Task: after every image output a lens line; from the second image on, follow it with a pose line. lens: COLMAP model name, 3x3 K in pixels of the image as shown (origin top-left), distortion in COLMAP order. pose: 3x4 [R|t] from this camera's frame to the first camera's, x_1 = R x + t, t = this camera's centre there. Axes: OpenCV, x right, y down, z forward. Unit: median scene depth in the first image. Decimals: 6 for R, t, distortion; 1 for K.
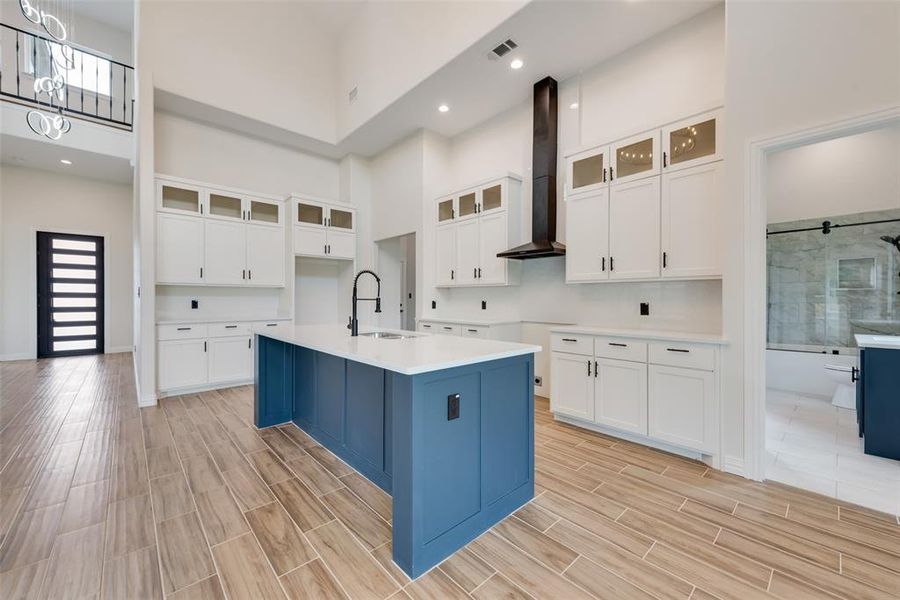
lens RADIAL K [[351.1, 0, 446.0], [0, 351.1, 300.5], [0, 0, 1]] dist [0.009391, -0.002133]
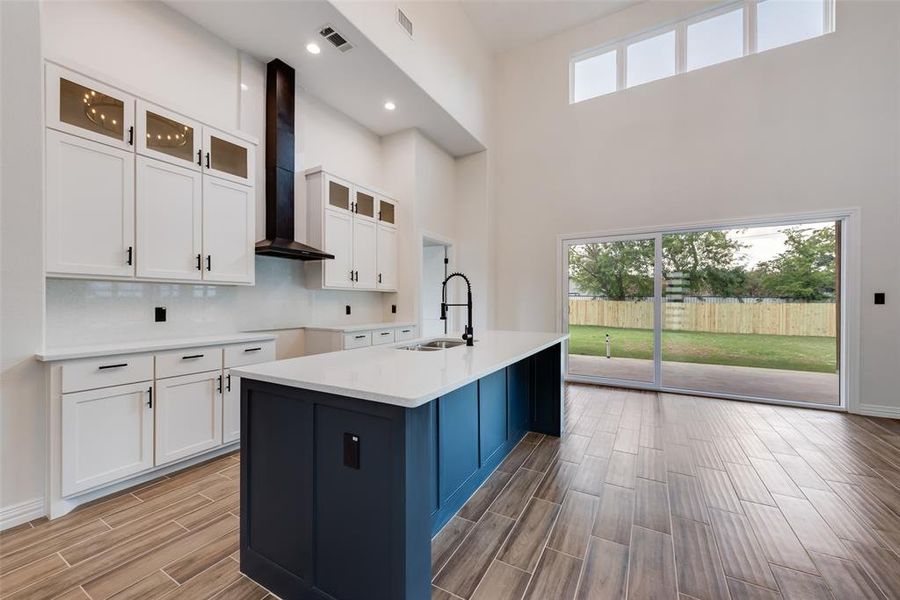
lens RADIAL K [[351.1, 0, 447.9], [0, 351.1, 303.0], [0, 0, 1]] dist [0.009391, -0.002133]
pose [[-0.308211, -0.005780, 0.951301, -0.780693], [0.004318, 0.999963, 0.007475, -0.010949], [-0.951308, 0.006411, -0.308174, 0.945486]]
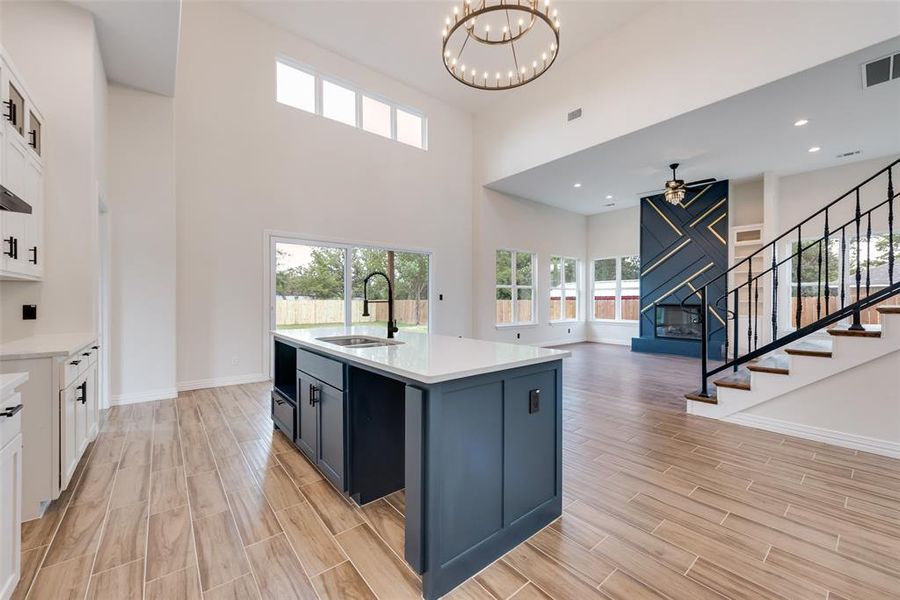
lens RADIAL K [[351.1, 0, 447.1], [0, 351.1, 299.3], [0, 0, 1]] dist [0.009391, -0.002133]
pose [[-0.998717, -0.002942, 0.050551, -0.336818], [-0.002638, 0.999978, 0.006067, -0.012258], [-0.050568, 0.005926, -0.998703, 1.422836]]
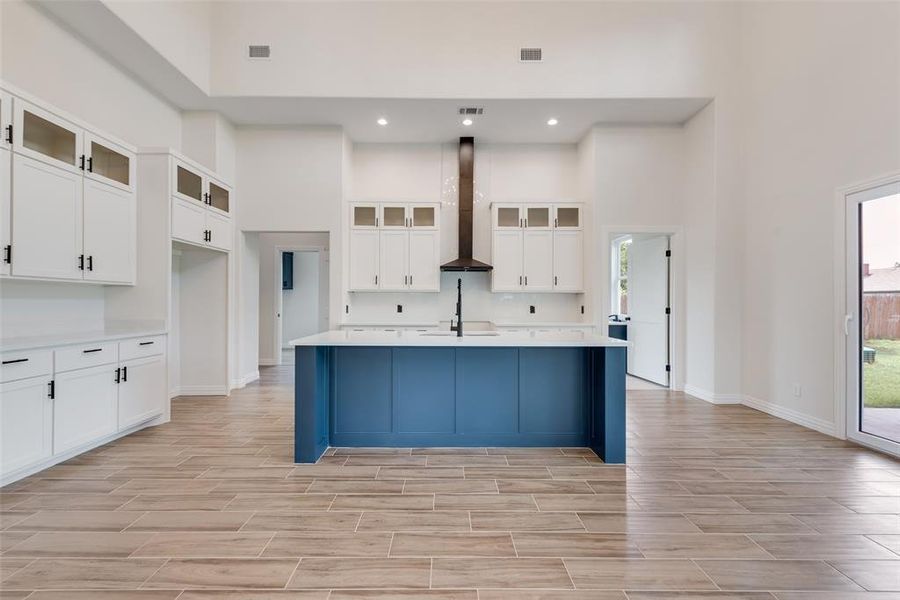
lens RADIAL K [[351.1, 0, 445.7], [0, 351.1, 302.0], [0, 0, 1]] dist [0.009391, -0.002133]
pose [[0.669720, 0.000380, 0.742614, -0.805671], [0.002170, 0.999995, -0.002469, -0.006251], [-0.742610, 0.003265, 0.669716, 0.194128]]
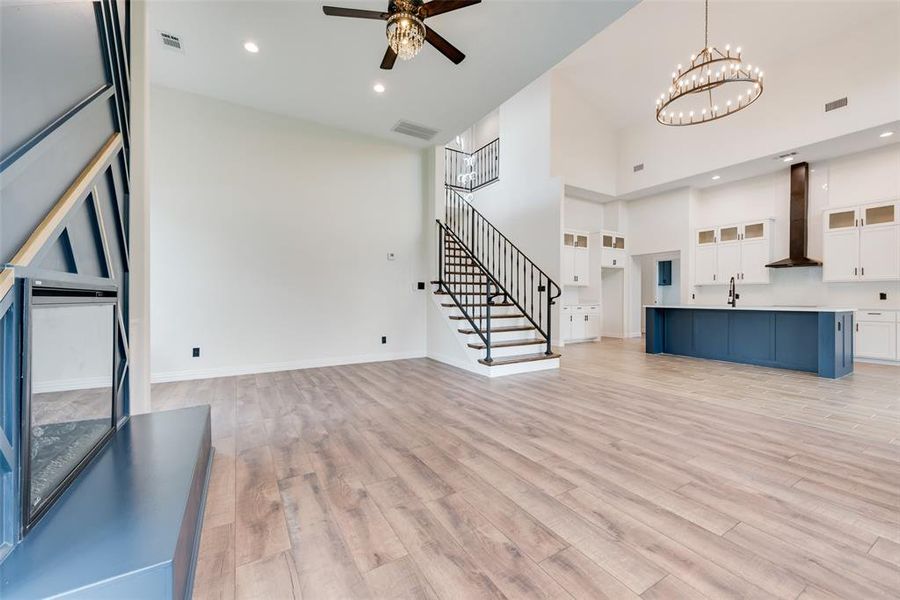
lens RADIAL K [[351.1, 0, 449.0], [0, 351.1, 298.8], [0, 0, 1]] dist [0.009391, -0.002133]
pose [[0.980656, 0.000488, -0.195738, -1.120984], [-0.001198, 0.999993, -0.003509, 0.041905], [0.195735, 0.003675, 0.980650, -1.076681]]
